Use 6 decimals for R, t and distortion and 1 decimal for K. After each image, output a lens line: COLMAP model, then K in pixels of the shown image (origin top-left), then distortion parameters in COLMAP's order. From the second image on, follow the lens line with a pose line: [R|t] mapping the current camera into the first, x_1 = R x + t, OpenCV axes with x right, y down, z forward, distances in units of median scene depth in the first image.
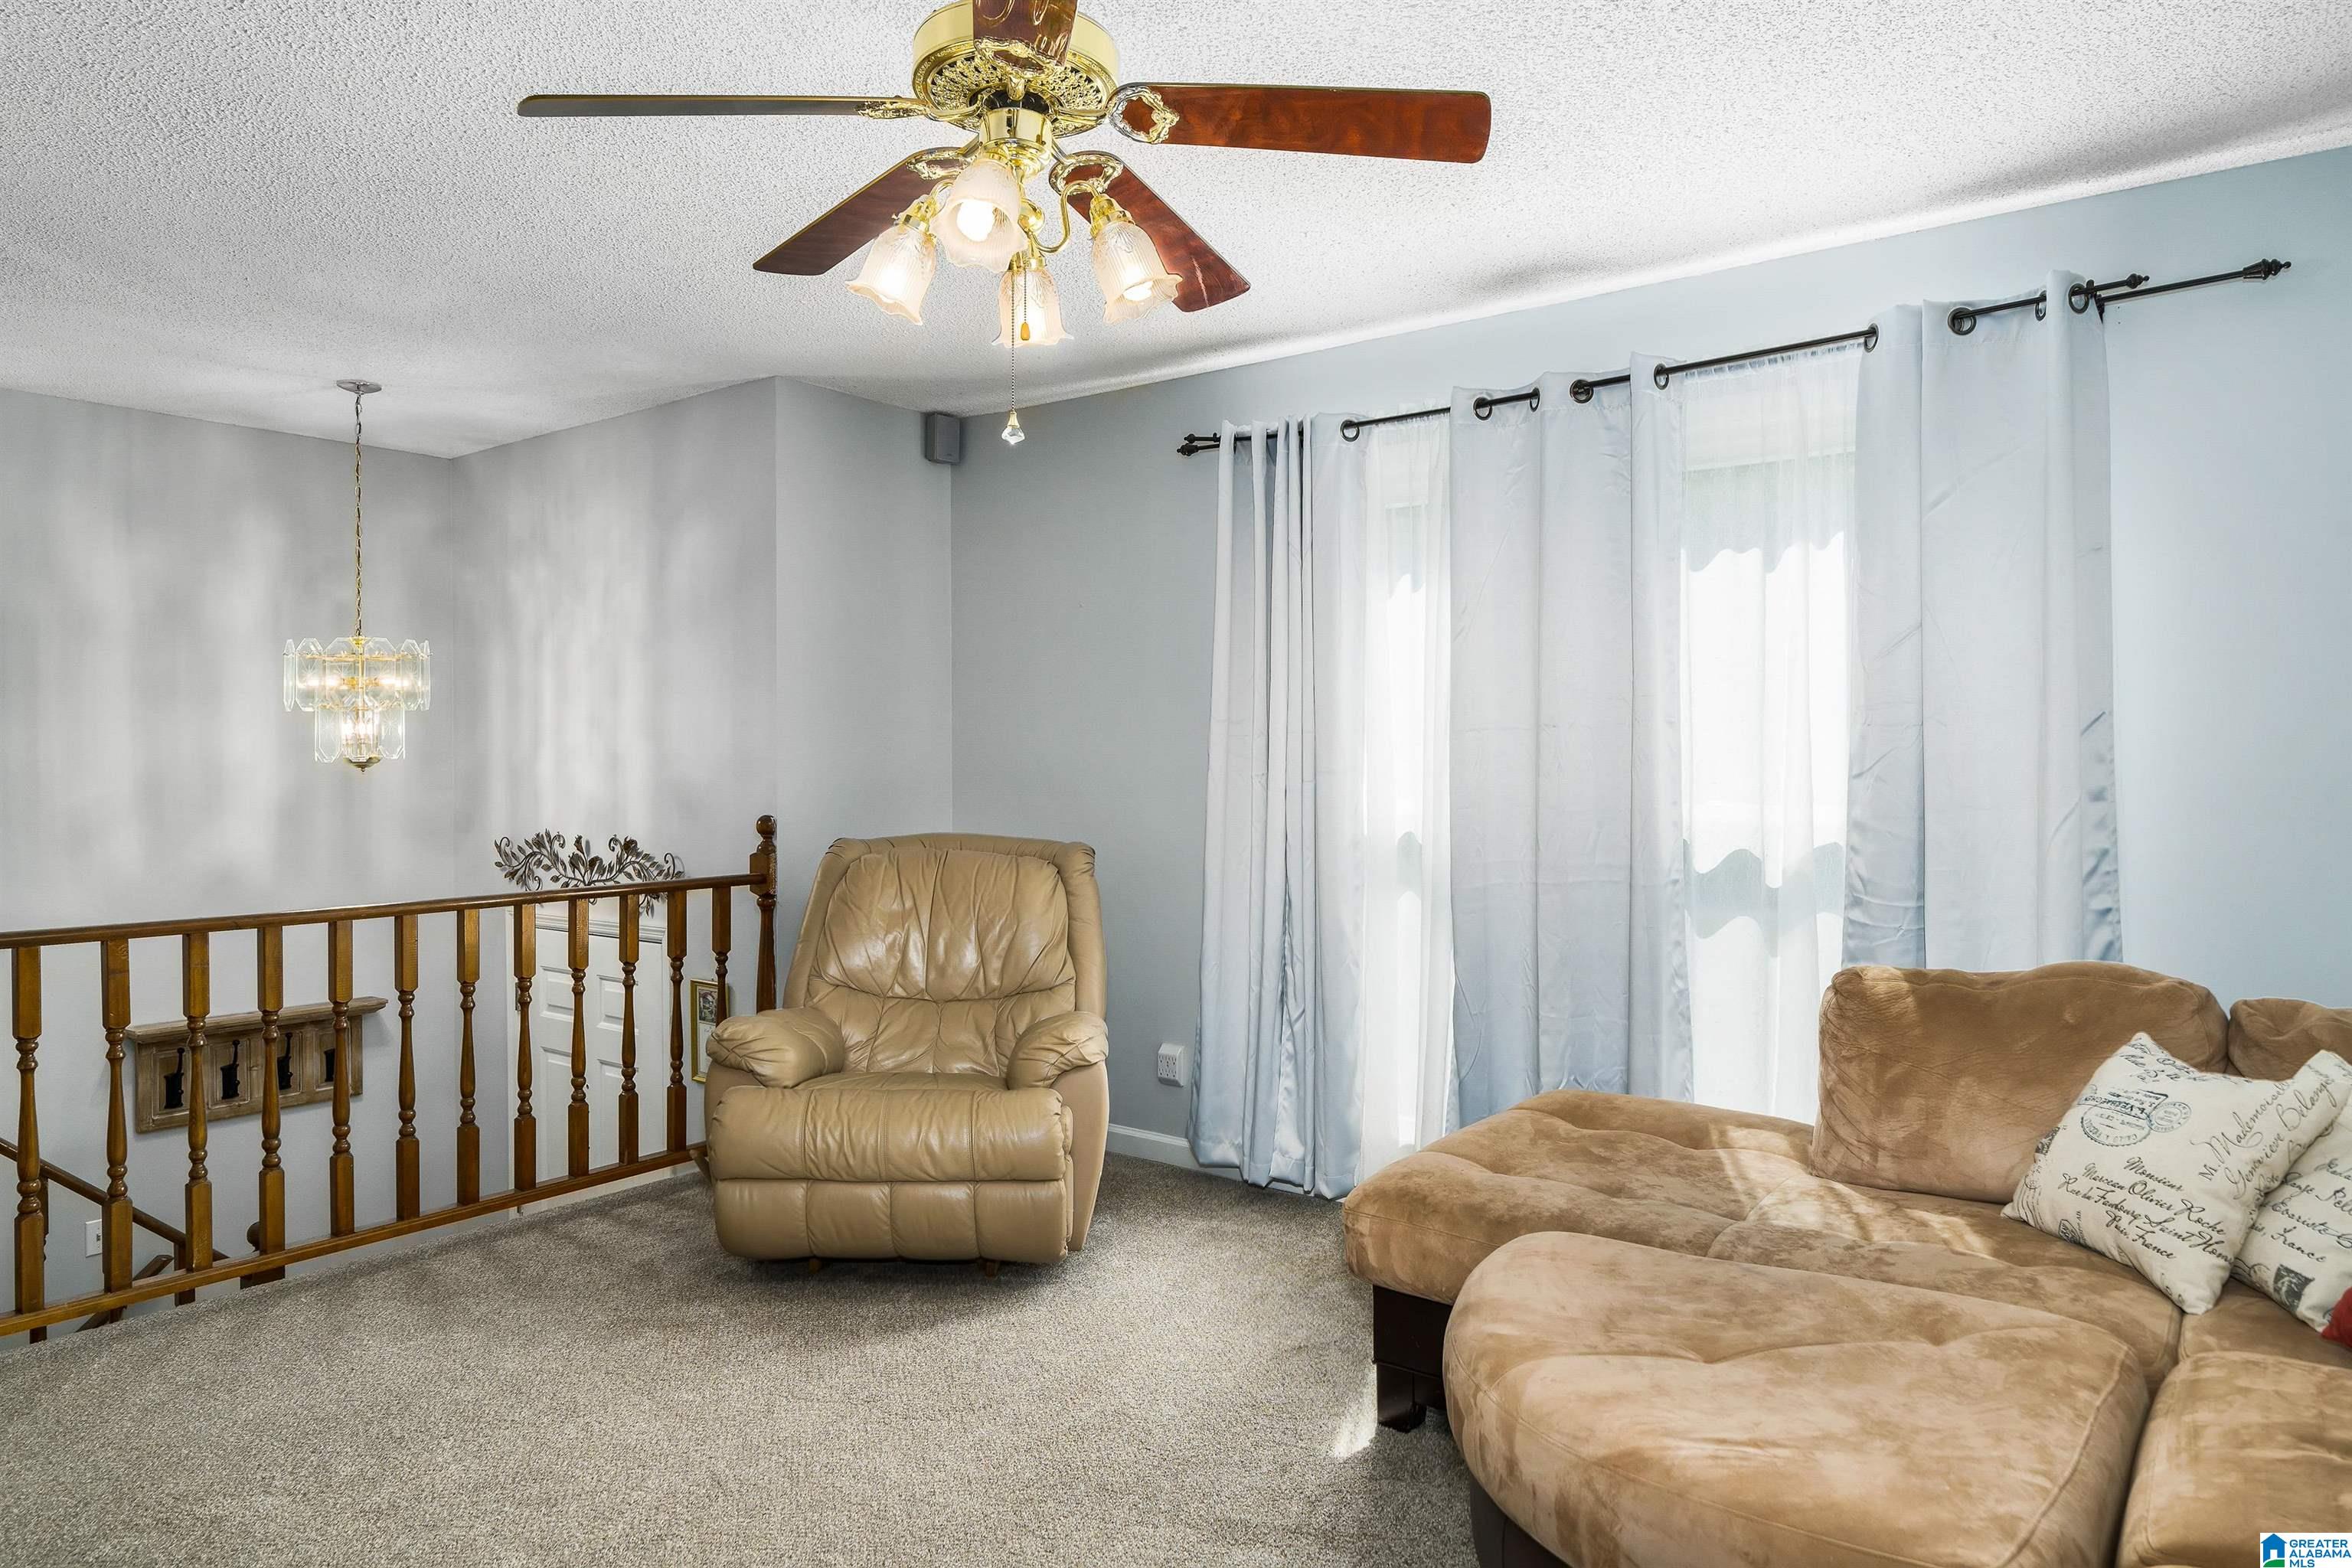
lens RADIAL K [[1453.6, 0, 1174.6], [0, 1453.6, 769.7], [0, 0, 1]] dist [0.000355, -0.000256]
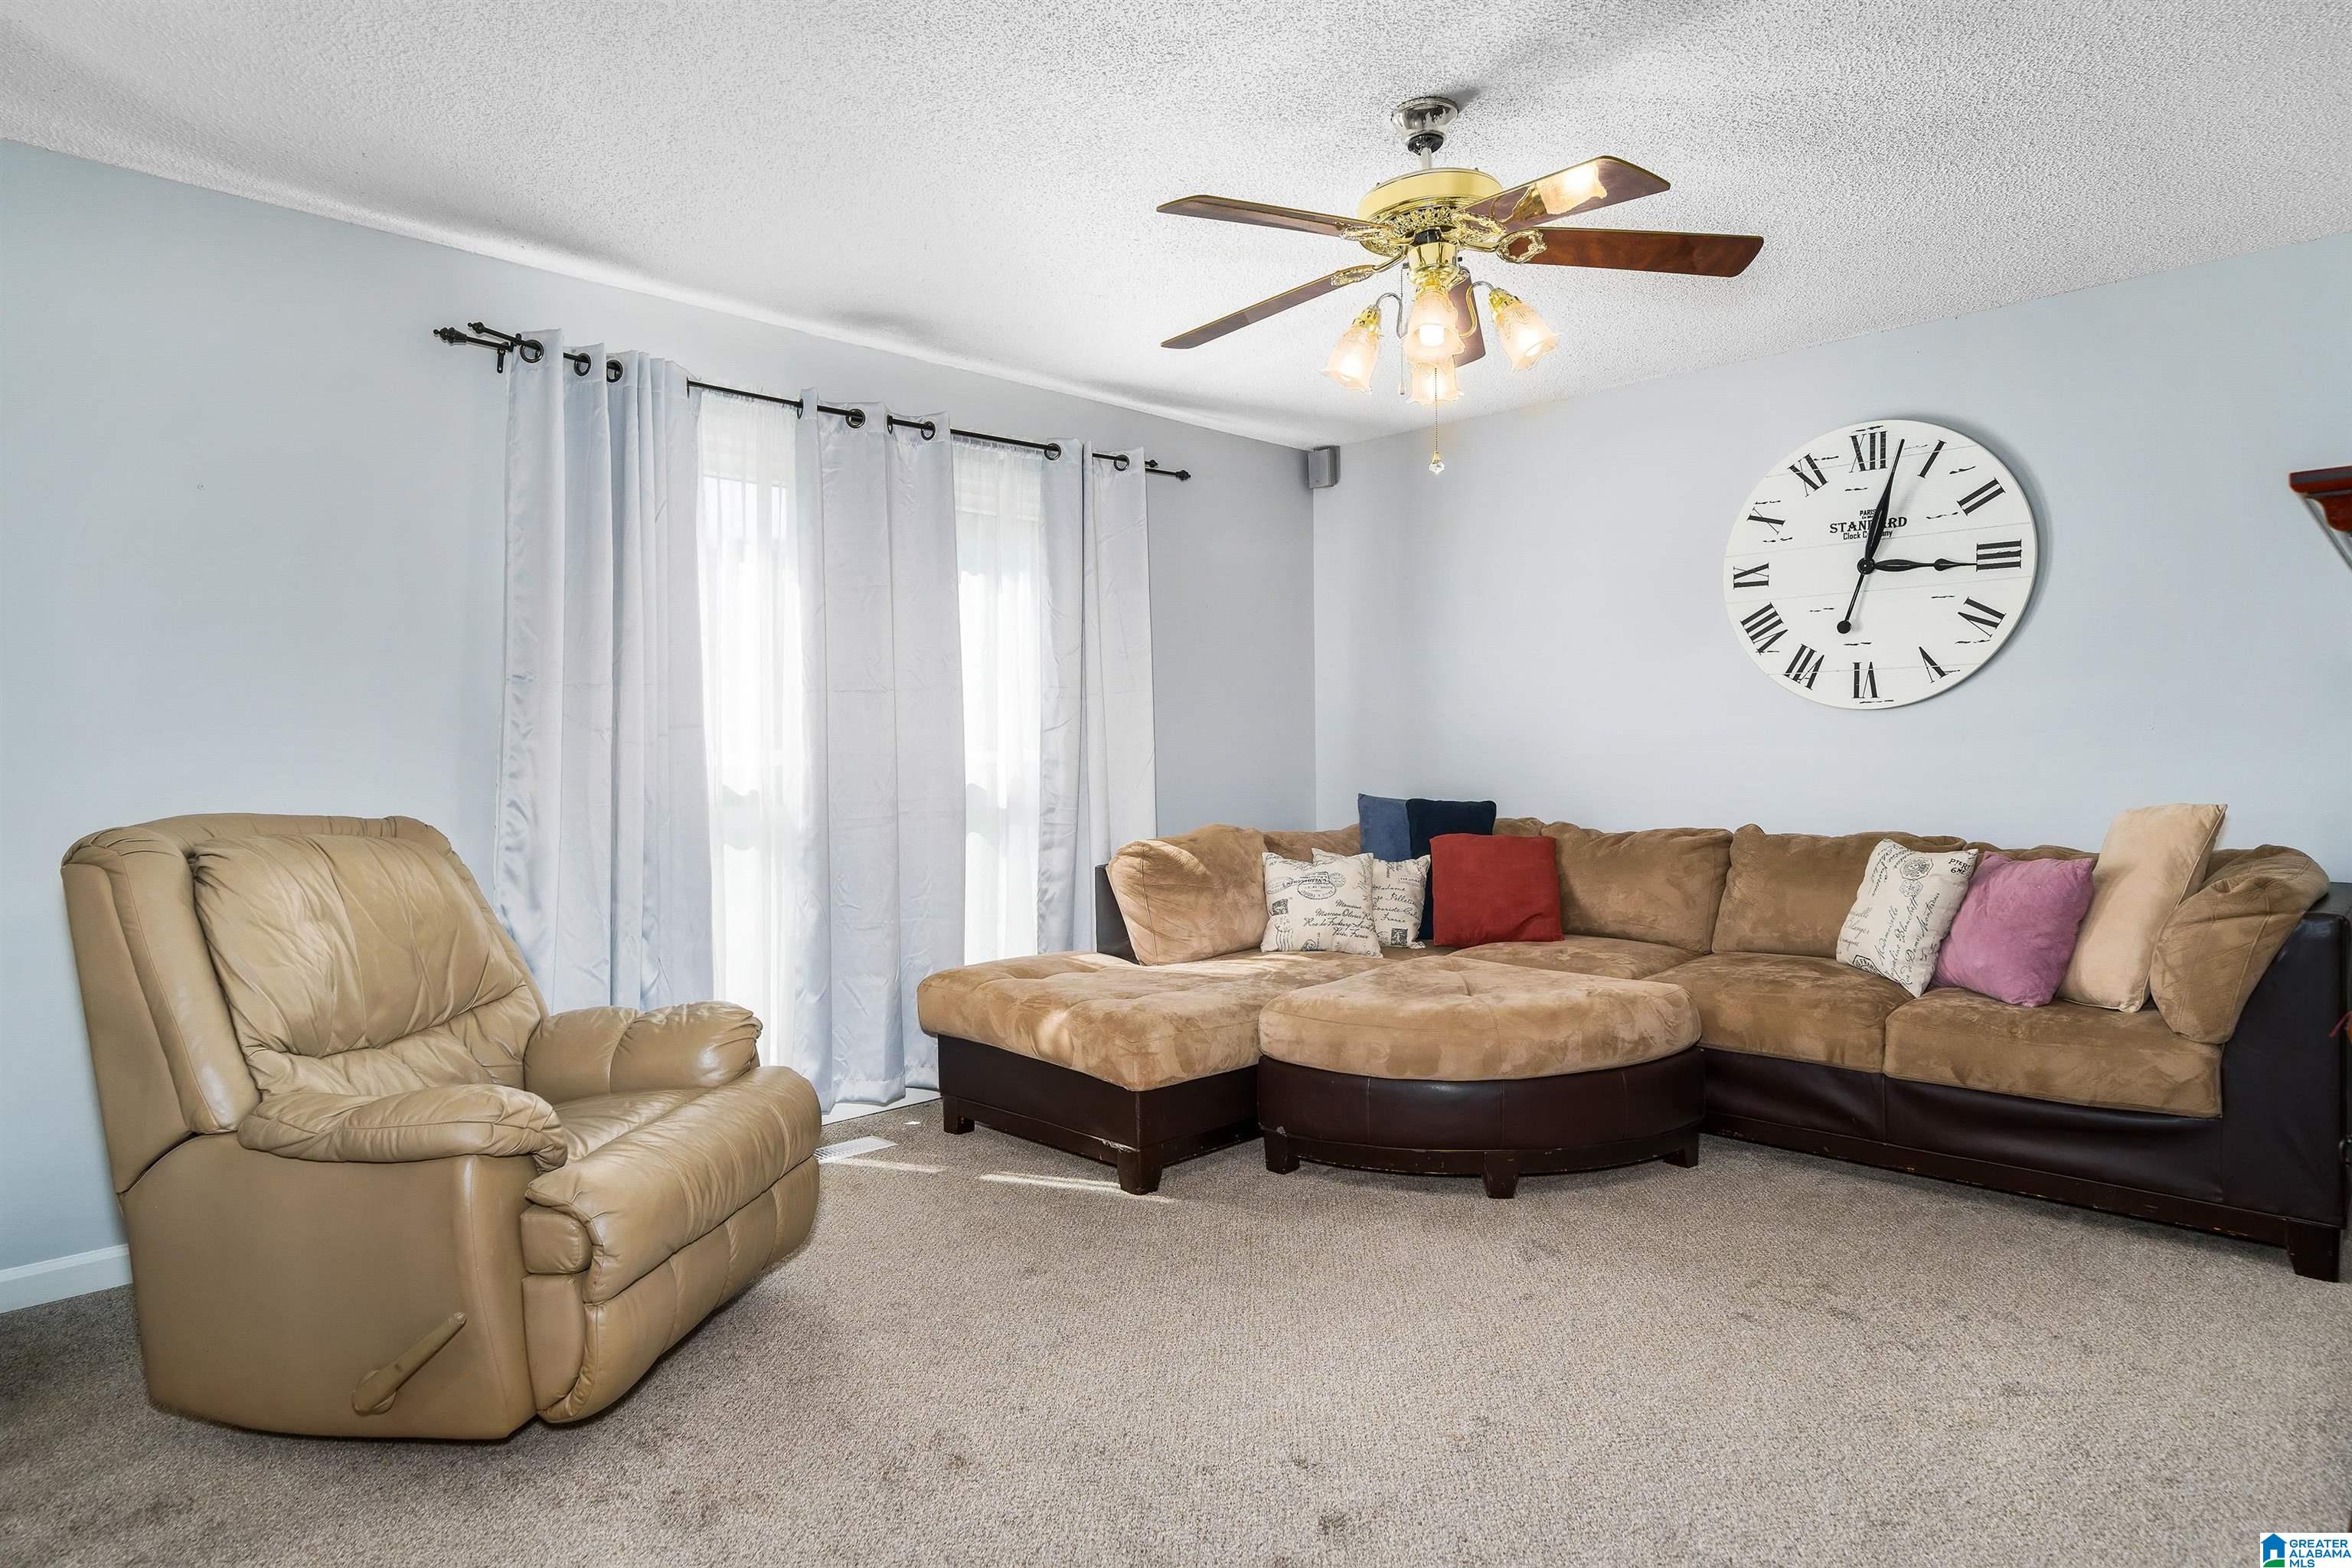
lens RADIAL K [[1372.2, 0, 1186.1], [0, 1372.2, 783.9], [0, 0, 1]] dist [-0.001597, -0.001103]
pose [[0.124317, -0.020994, 0.992020, -0.632265], [0.015860, 0.999690, 0.019169, 0.022642], [-0.992116, 0.013350, 0.124612, 0.437619]]
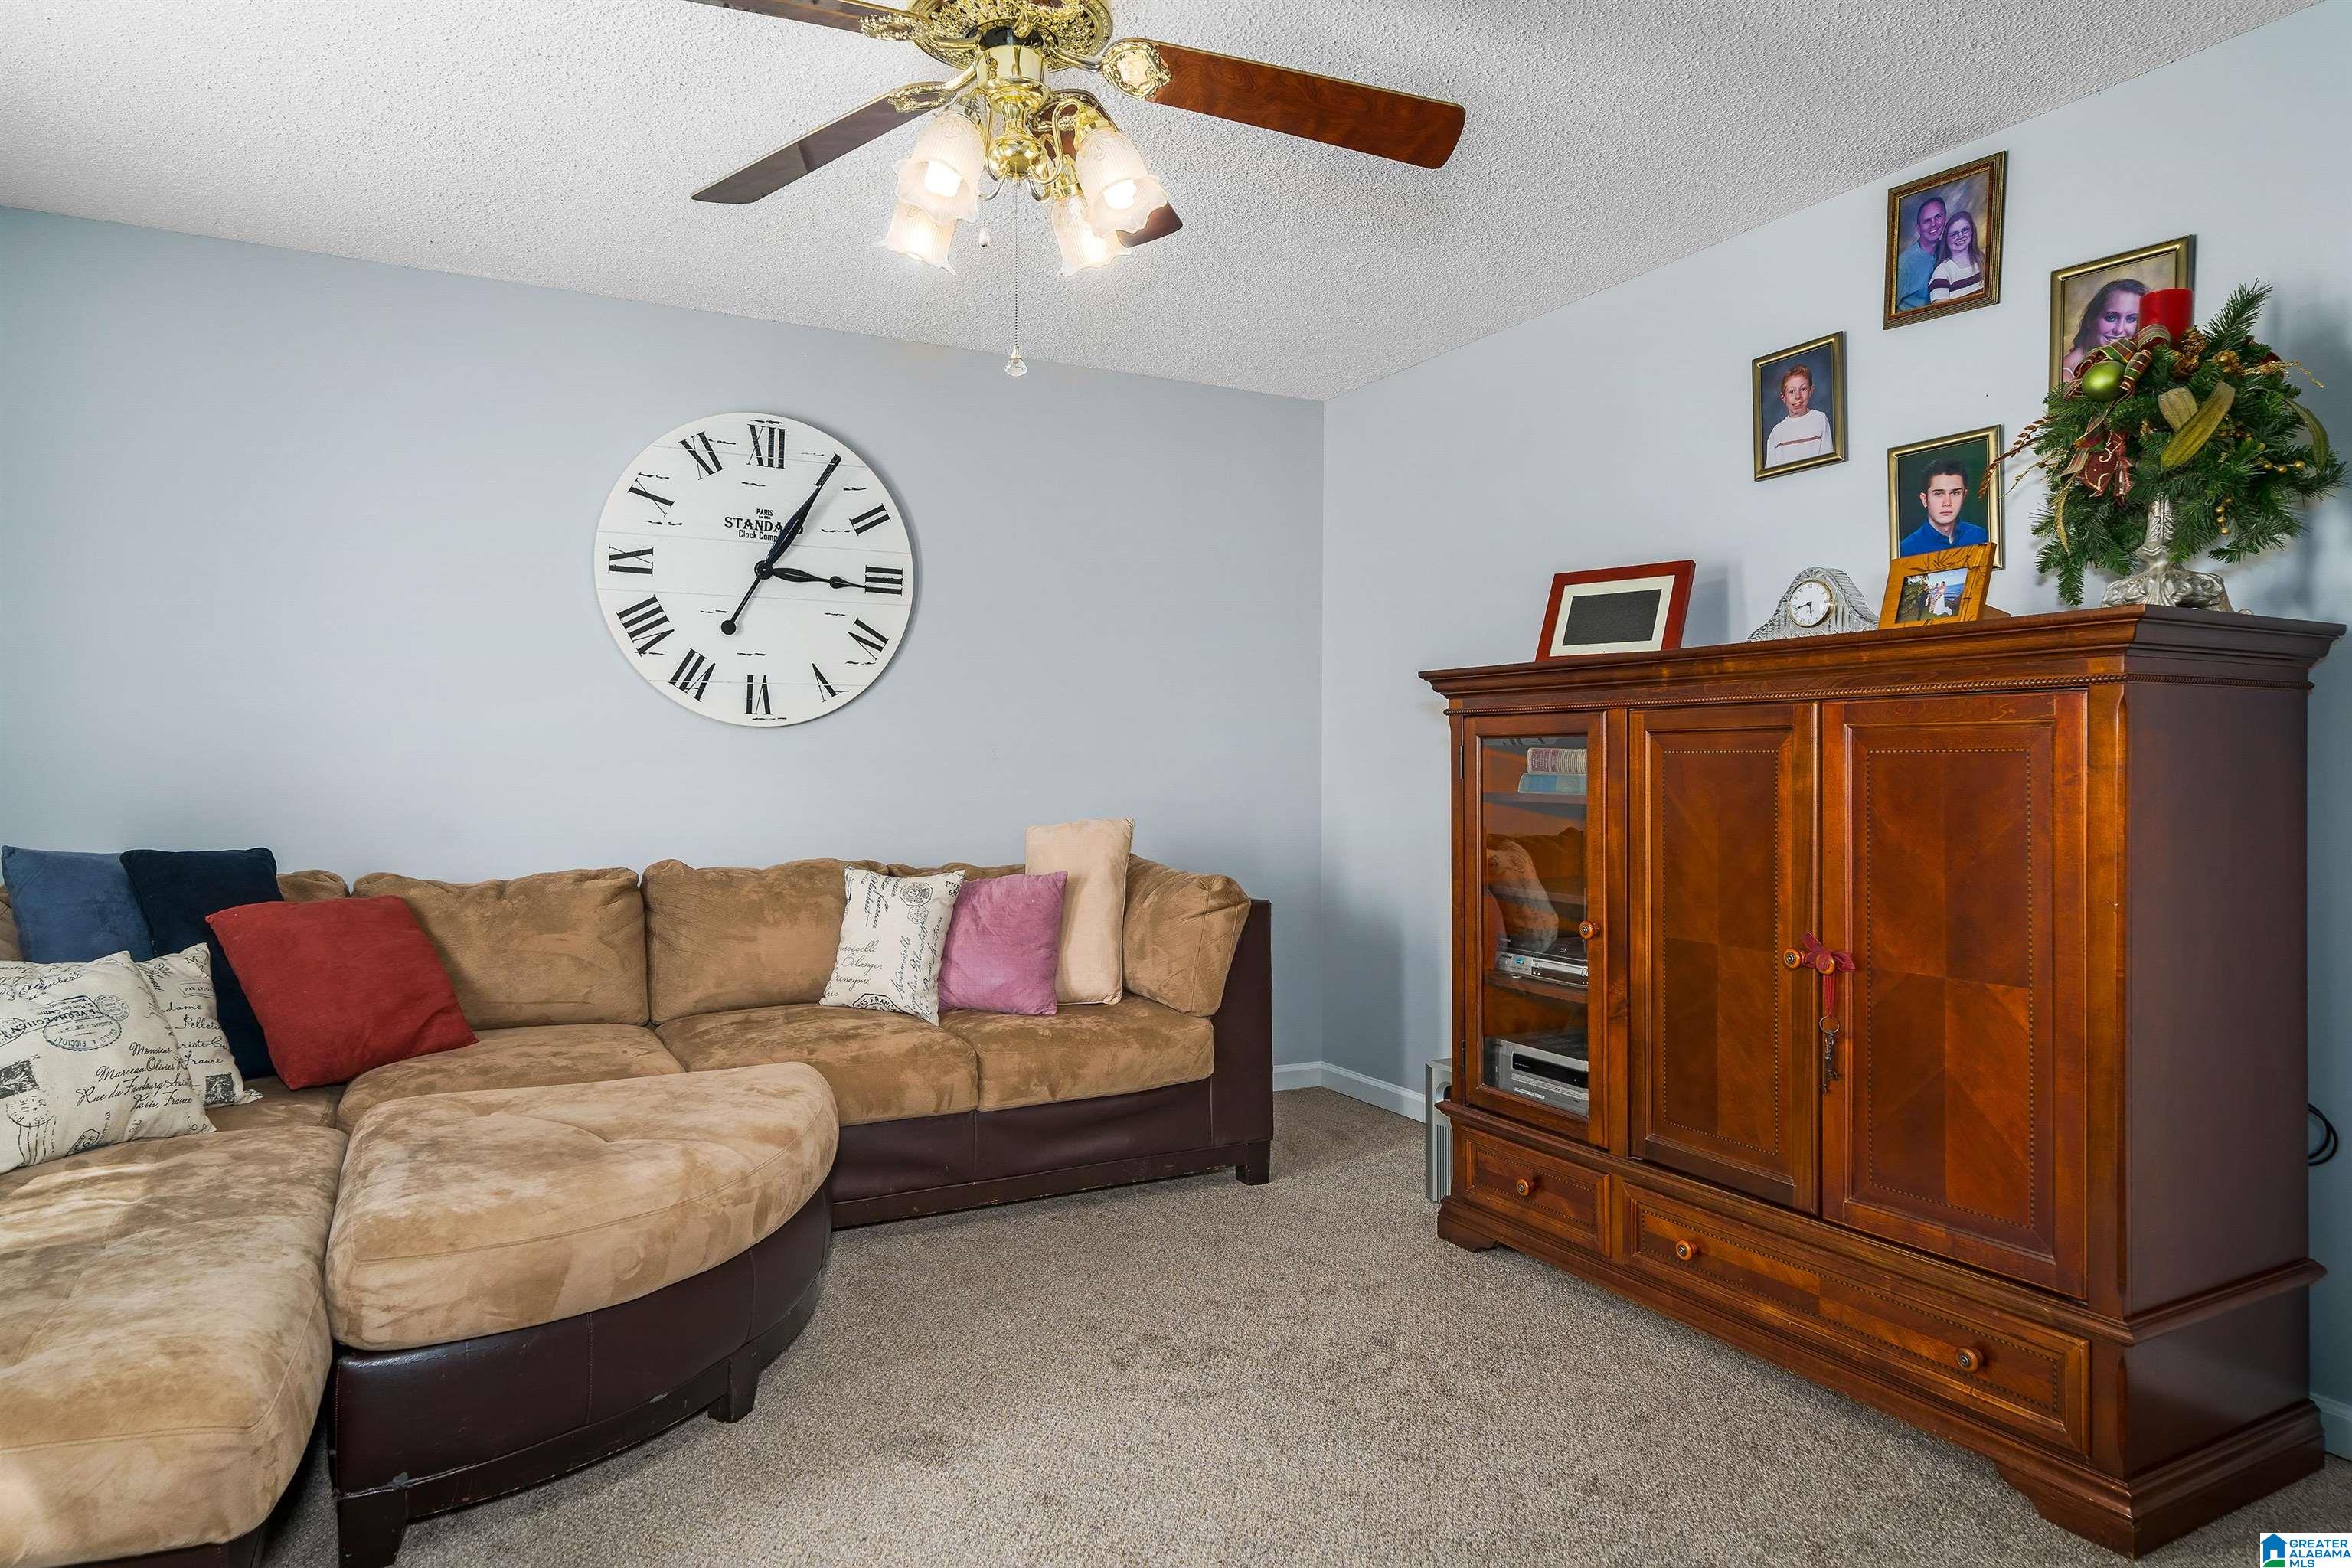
lens RADIAL K [[1372.2, 0, 1181.6], [0, 1372.2, 770.4], [0, 0, 1]] dist [-0.001597, -0.001103]
pose [[-0.911106, -0.002369, 0.412164, -0.256531], [0.002254, 0.999940, 0.010729, 0.016186], [-0.412165, 0.010704, -0.911046, 0.749177]]
